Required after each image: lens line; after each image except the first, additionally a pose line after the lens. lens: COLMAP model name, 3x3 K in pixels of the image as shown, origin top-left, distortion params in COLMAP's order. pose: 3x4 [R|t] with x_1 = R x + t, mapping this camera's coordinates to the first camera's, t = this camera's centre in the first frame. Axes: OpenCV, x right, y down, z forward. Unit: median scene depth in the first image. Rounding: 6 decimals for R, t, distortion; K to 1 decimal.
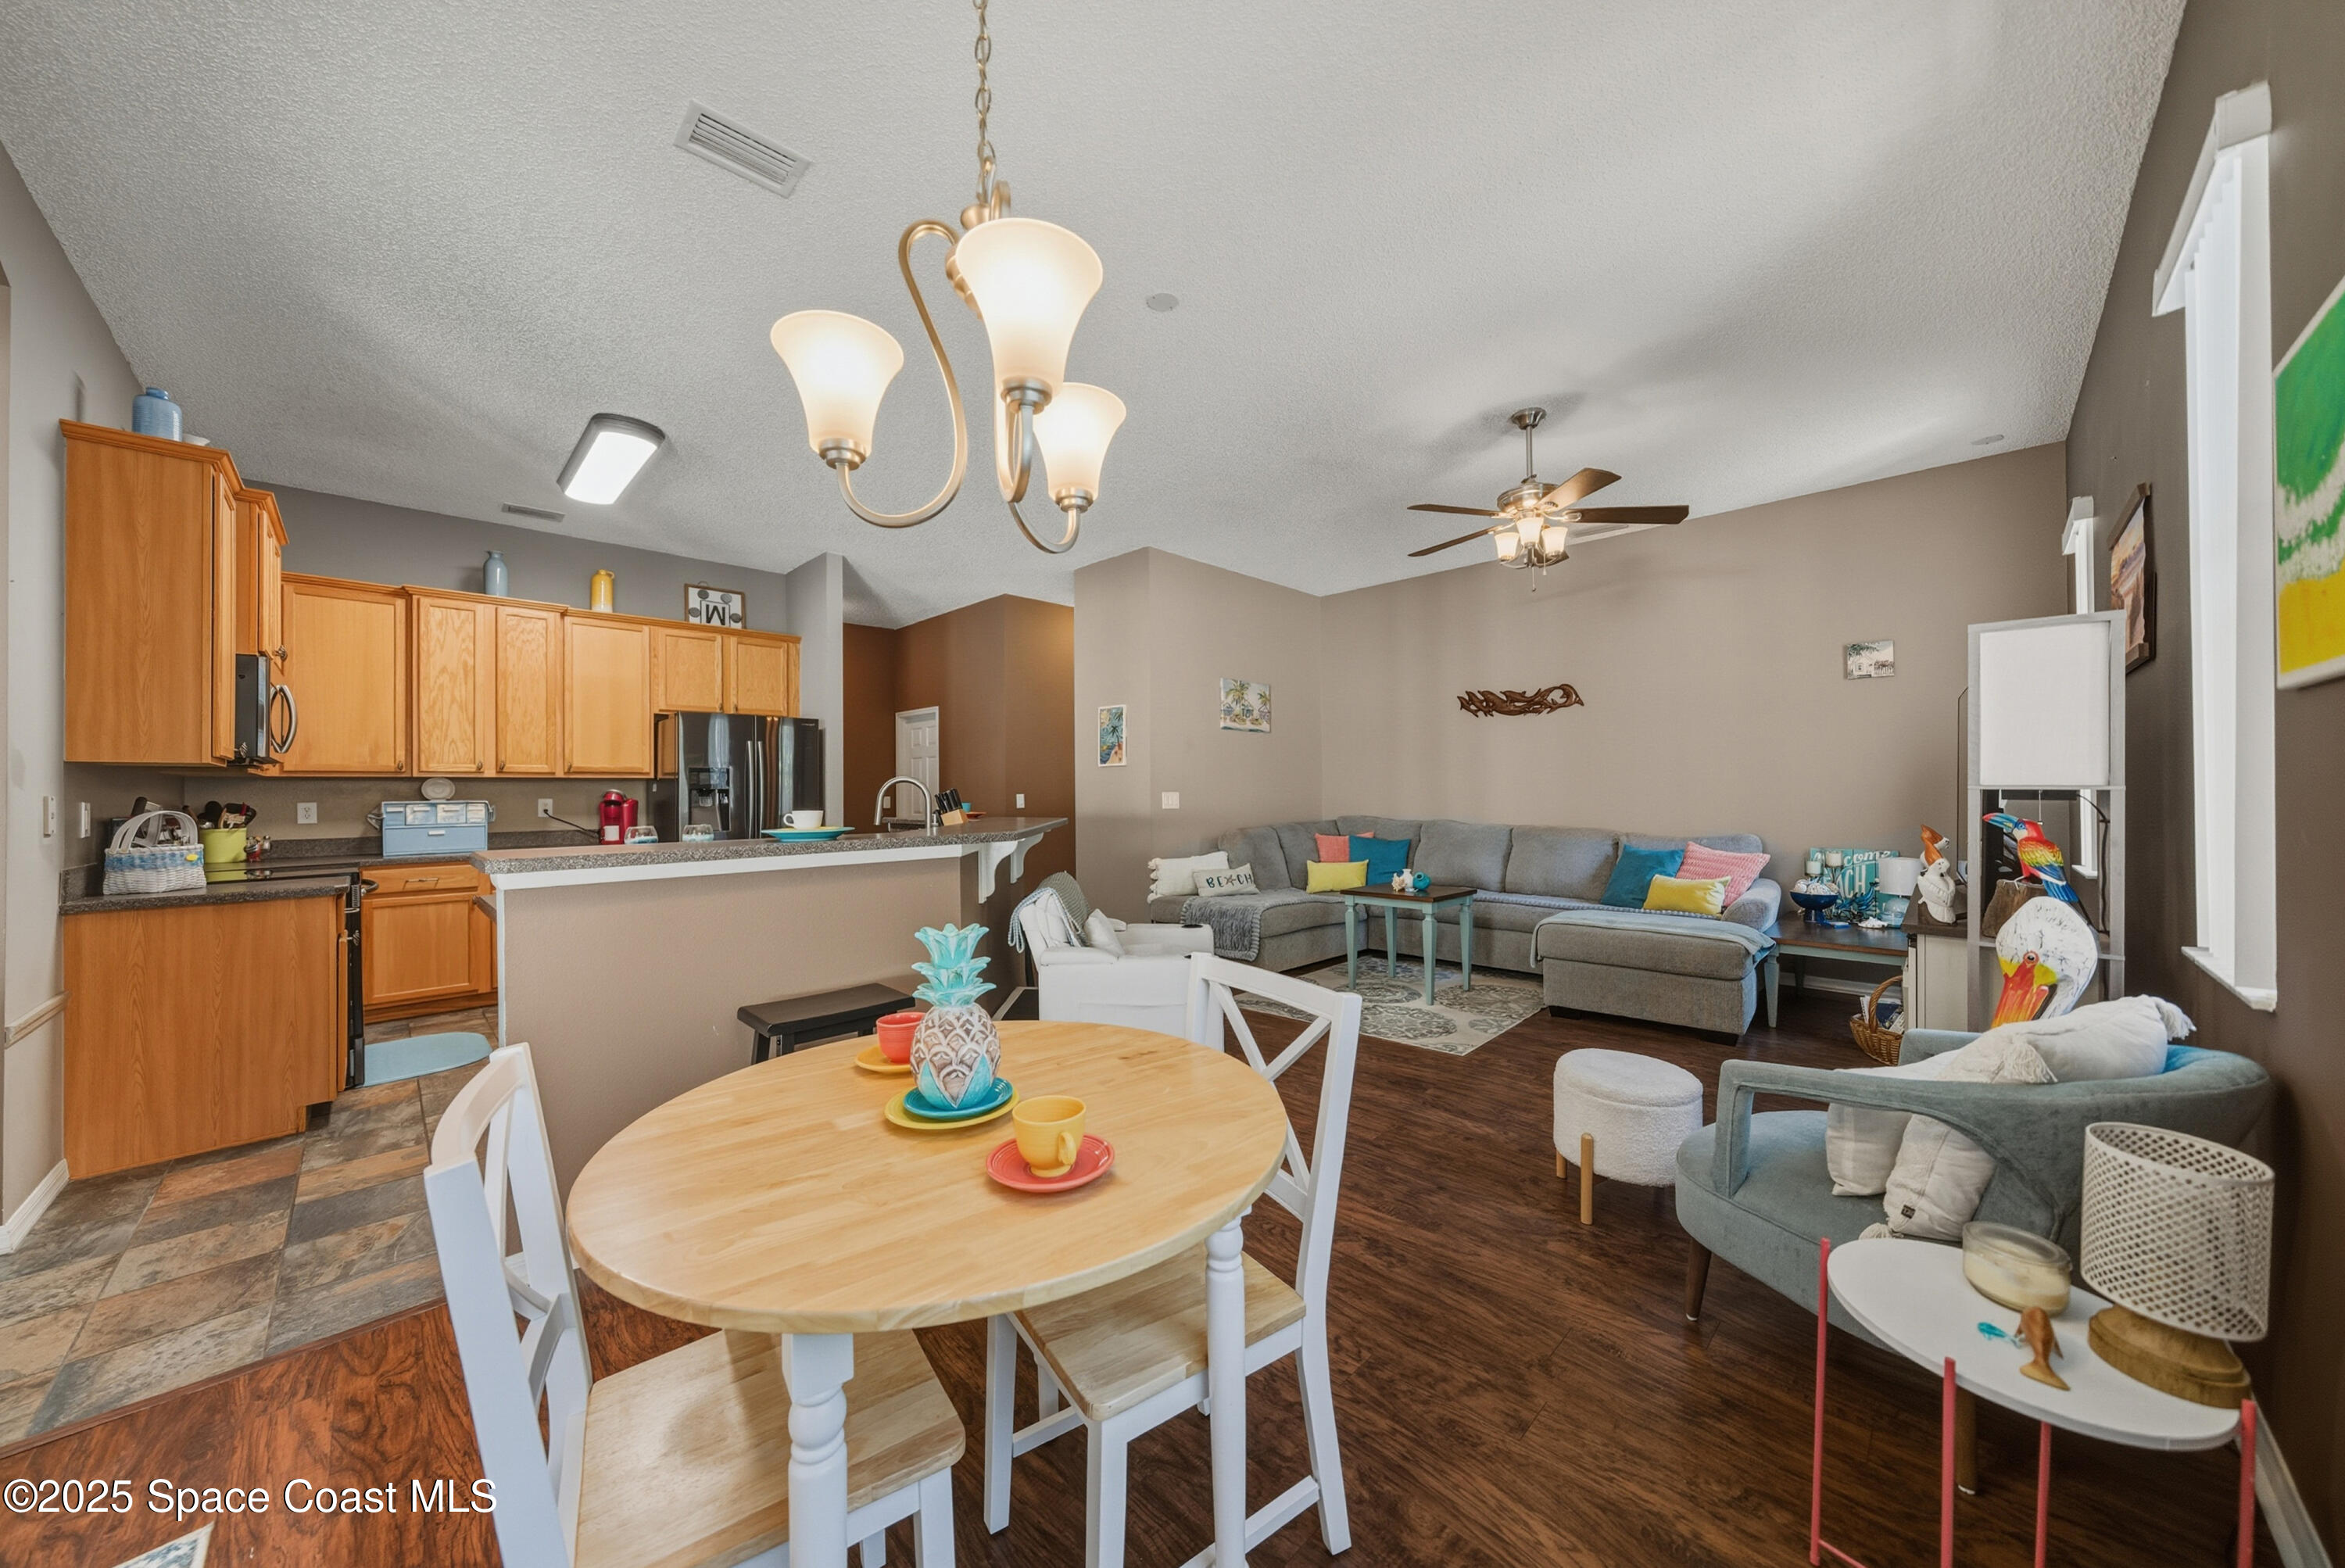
lens RADIAL K [[794.3, 0, 1164.3], [0, 794.3, 784.5], [0, 0, 1]] dist [0.001571, 0.000059]
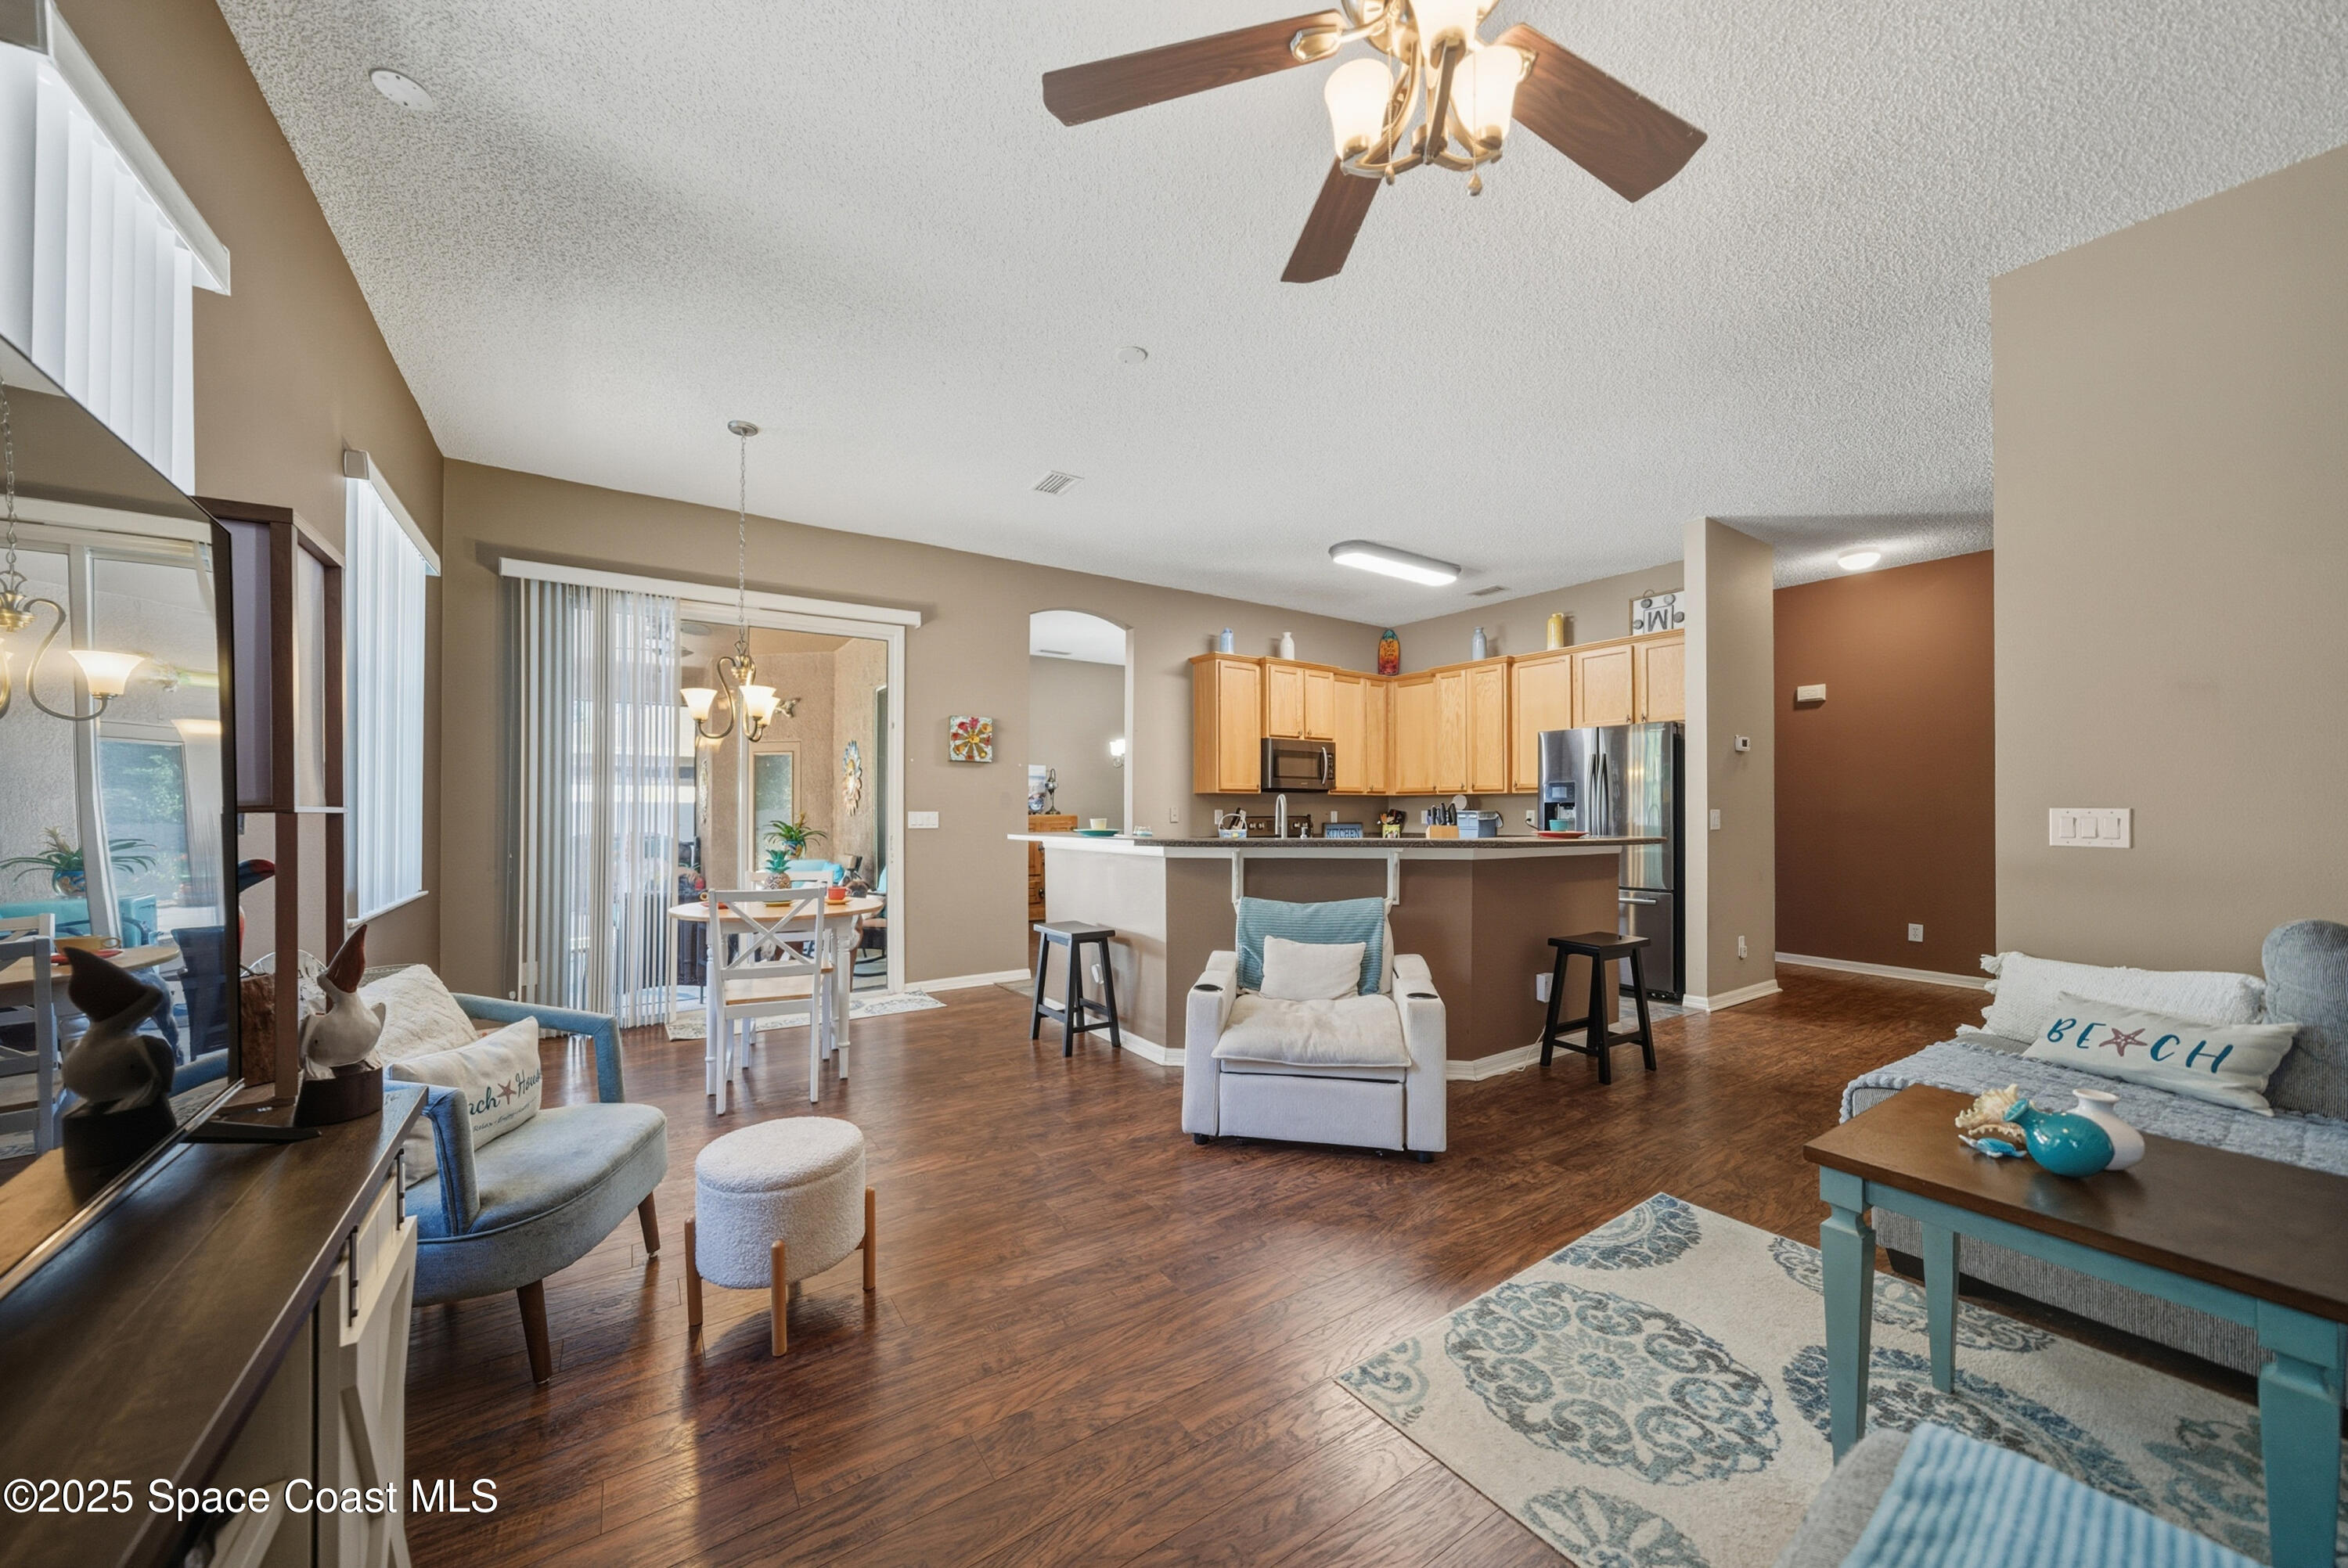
lens RADIAL K [[830.9, 0, 1170.8], [0, 830.9, 797.1], [0, 0, 1]] dist [-0.004022, 0.002009]
pose [[-0.186181, -0.003638, -0.982509, 0.671487], [0.009672, 0.999938, -0.005535, -0.000459], [0.982468, -0.010533, -0.186134, 0.767094]]
